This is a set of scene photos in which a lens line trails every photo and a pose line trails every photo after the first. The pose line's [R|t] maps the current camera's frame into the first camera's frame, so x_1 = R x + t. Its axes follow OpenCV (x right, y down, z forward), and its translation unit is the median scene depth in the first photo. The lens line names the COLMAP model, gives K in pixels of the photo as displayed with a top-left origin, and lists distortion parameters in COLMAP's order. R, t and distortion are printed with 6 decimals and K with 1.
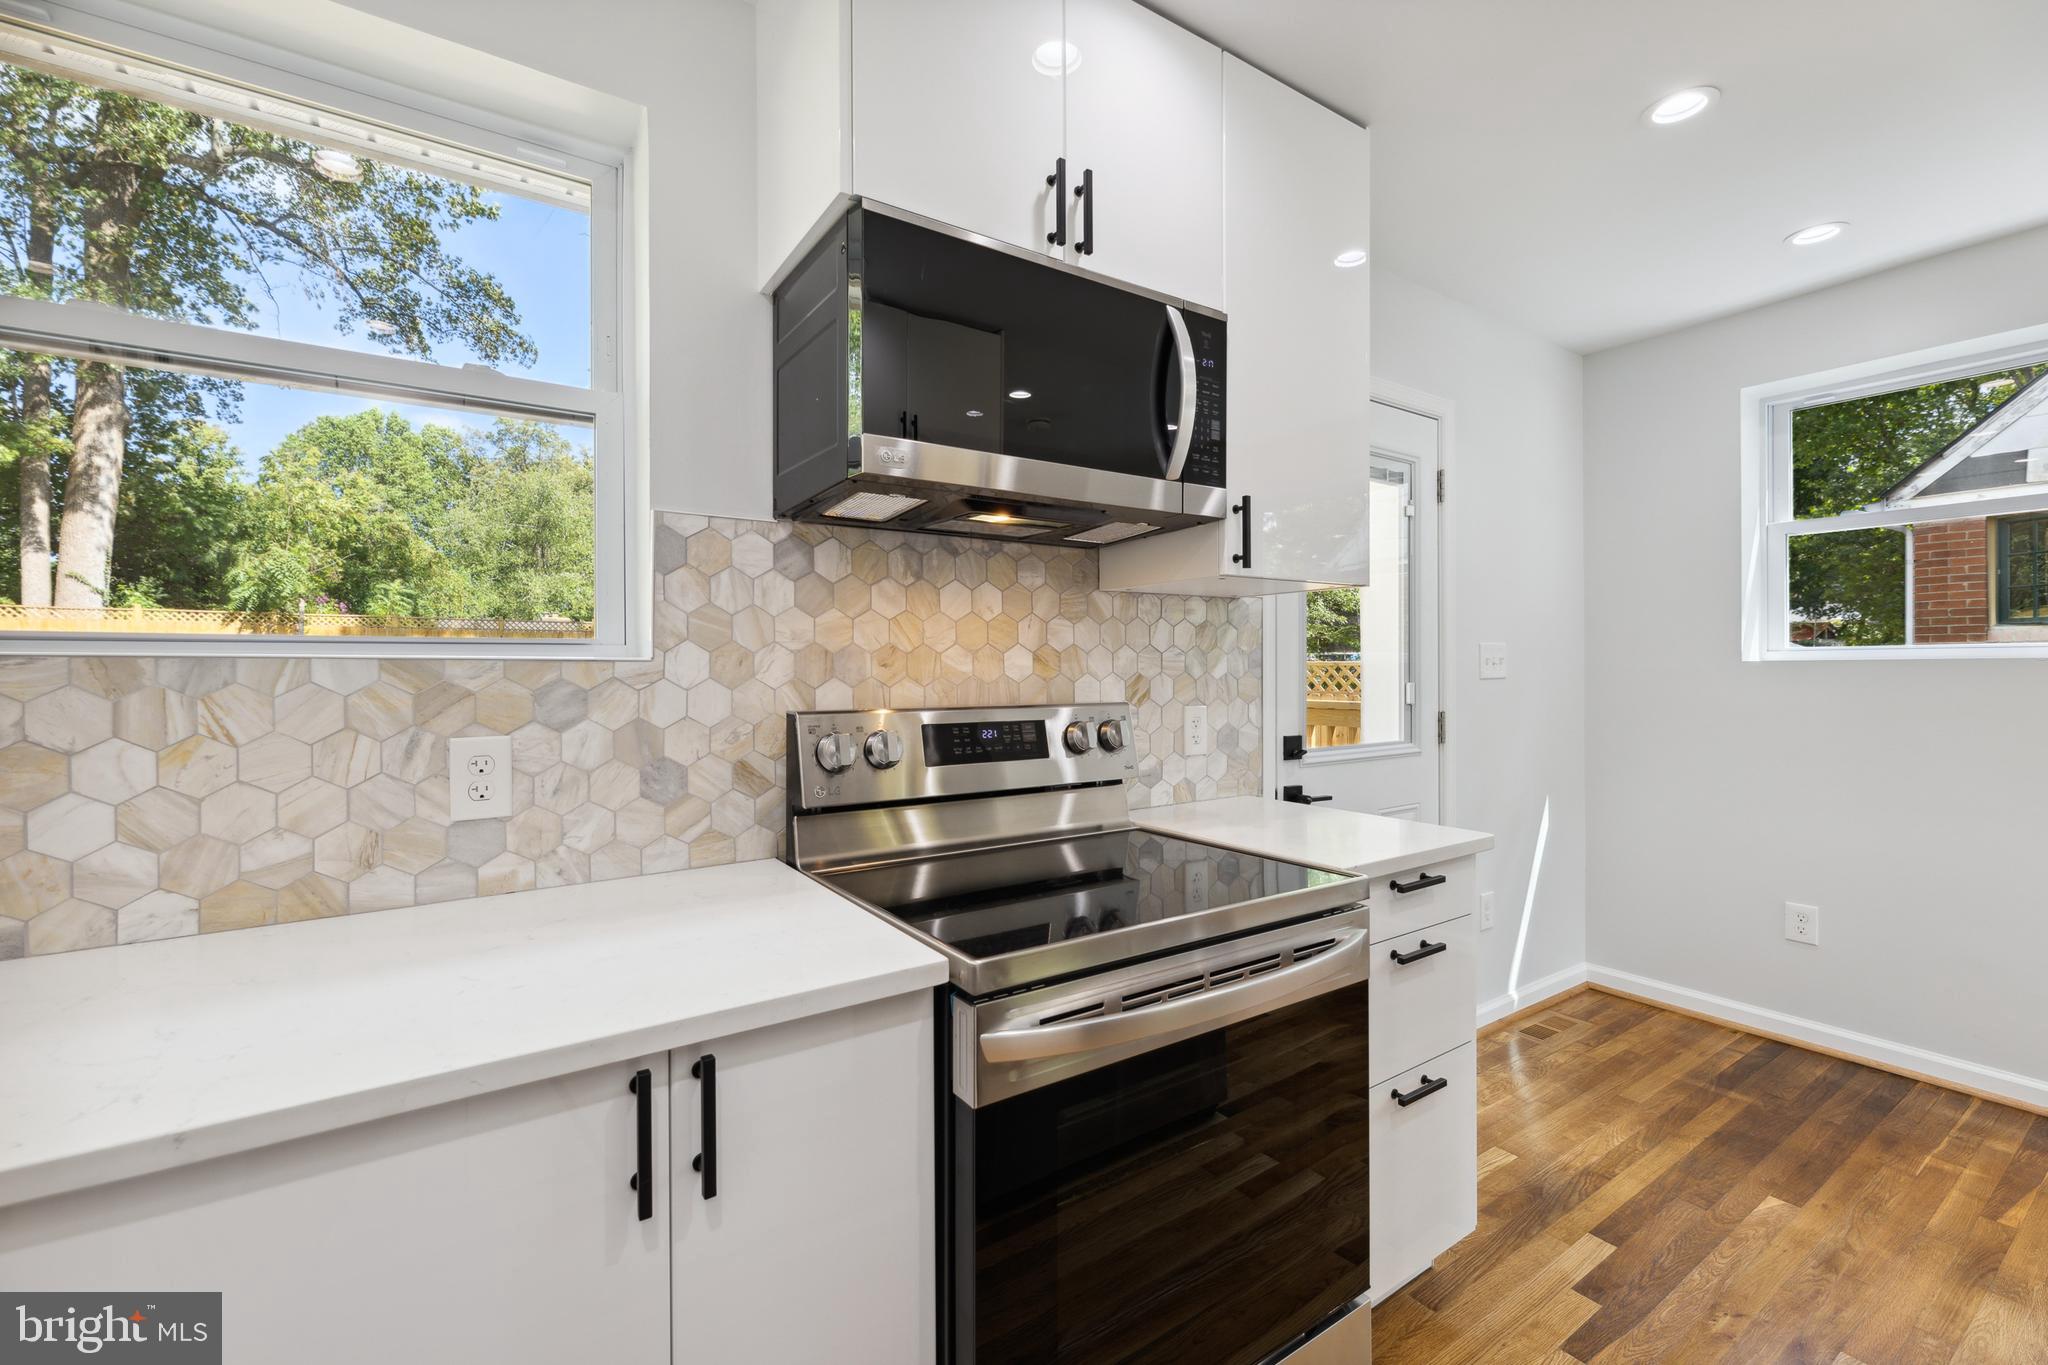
lens RADIAL K [[850.8, 0, 1034.9], [0, 850.8, 678.7], [0, 0, 1]] dist [-0.000787, 0.000124]
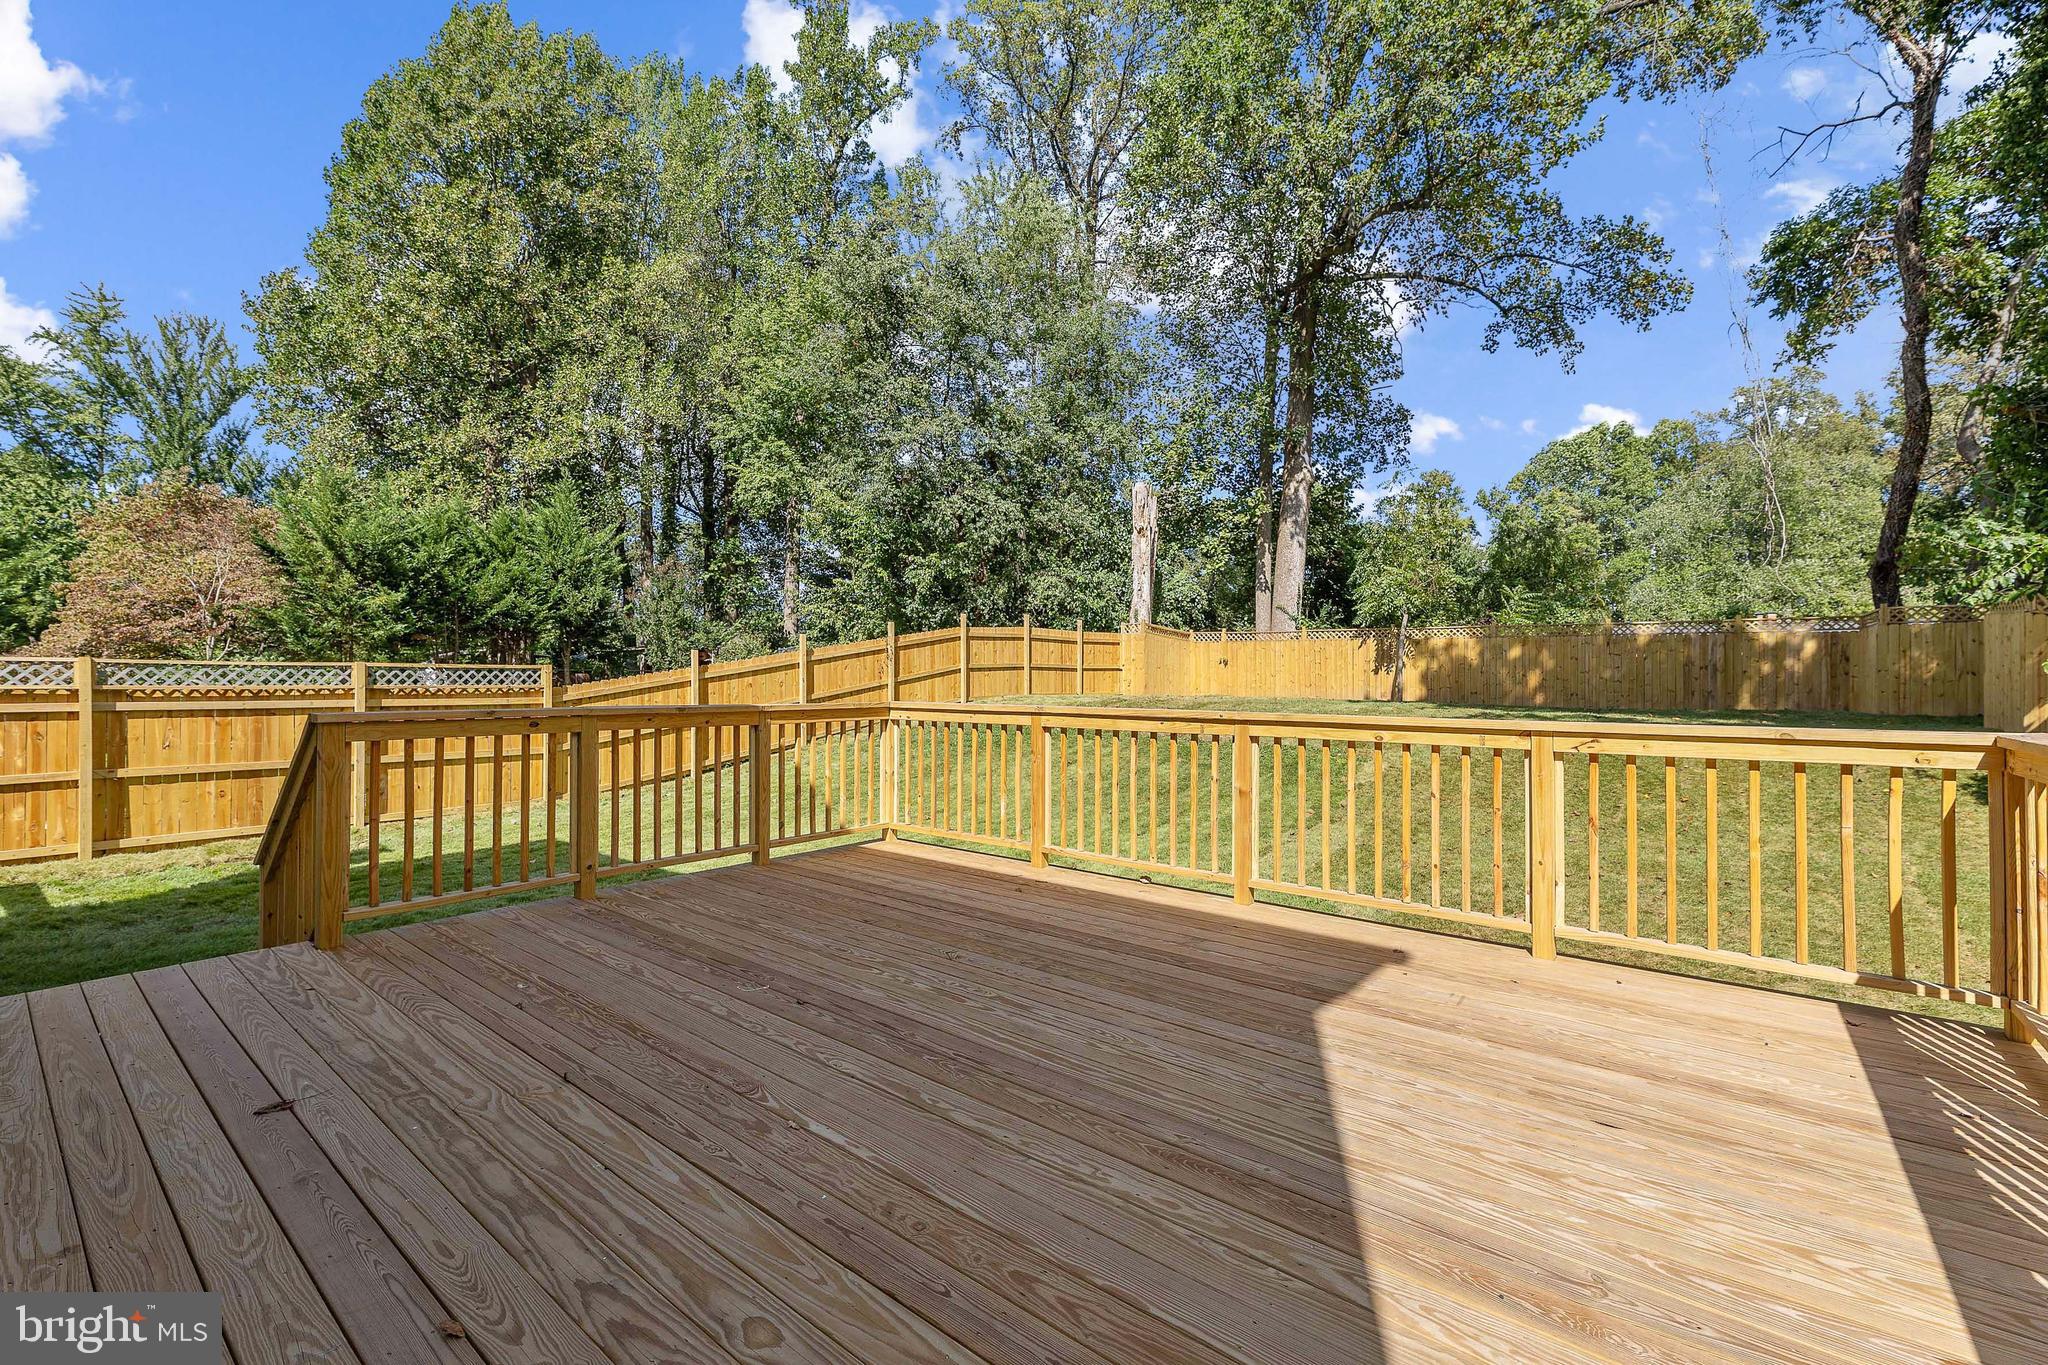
lens RADIAL K [[868.9, 0, 1019.6], [0, 868.9, 684.6], [0, 0, 1]] dist [0.002947, -0.000327]
pose [[0.288688, 0.011198, -0.957358, 0.011743], [-0.018743, 0.999806, 0.006042, -0.001096], [0.957240, 0.016199, 0.288842, 0.085496]]
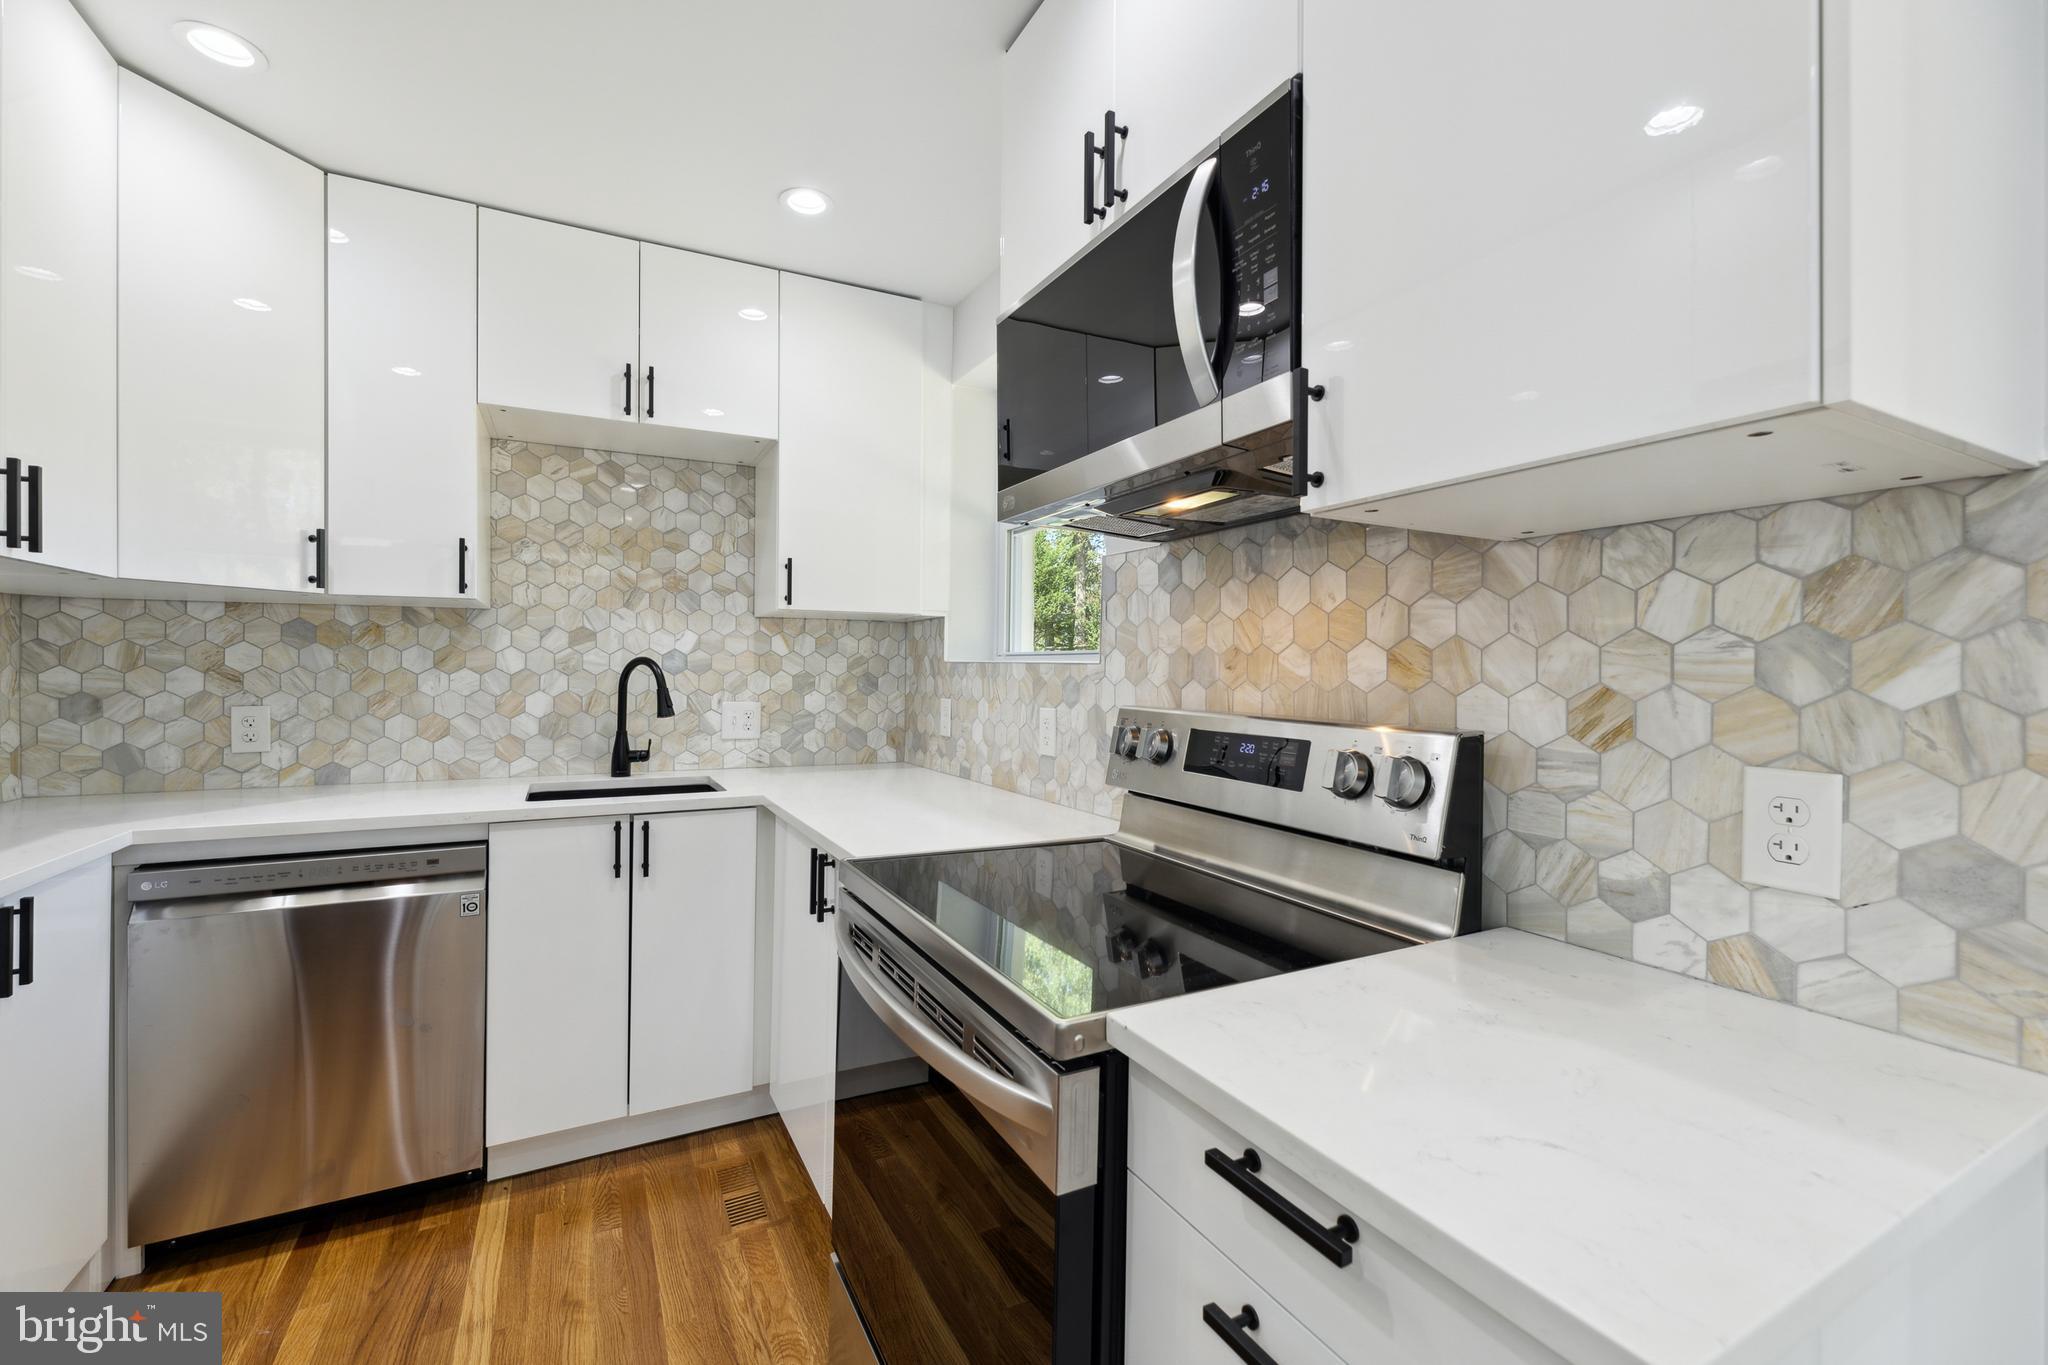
lens RADIAL K [[850.8, 0, 1014.2], [0, 850.8, 682.6], [0, 0, 1]] dist [-0.000787, 0.000124]
pose [[-0.113803, 0.015693, -0.993379, 0.805870], [-0.026296, 0.999477, 0.018802, -0.010405], [0.993155, 0.028261, -0.113331, 0.851266]]
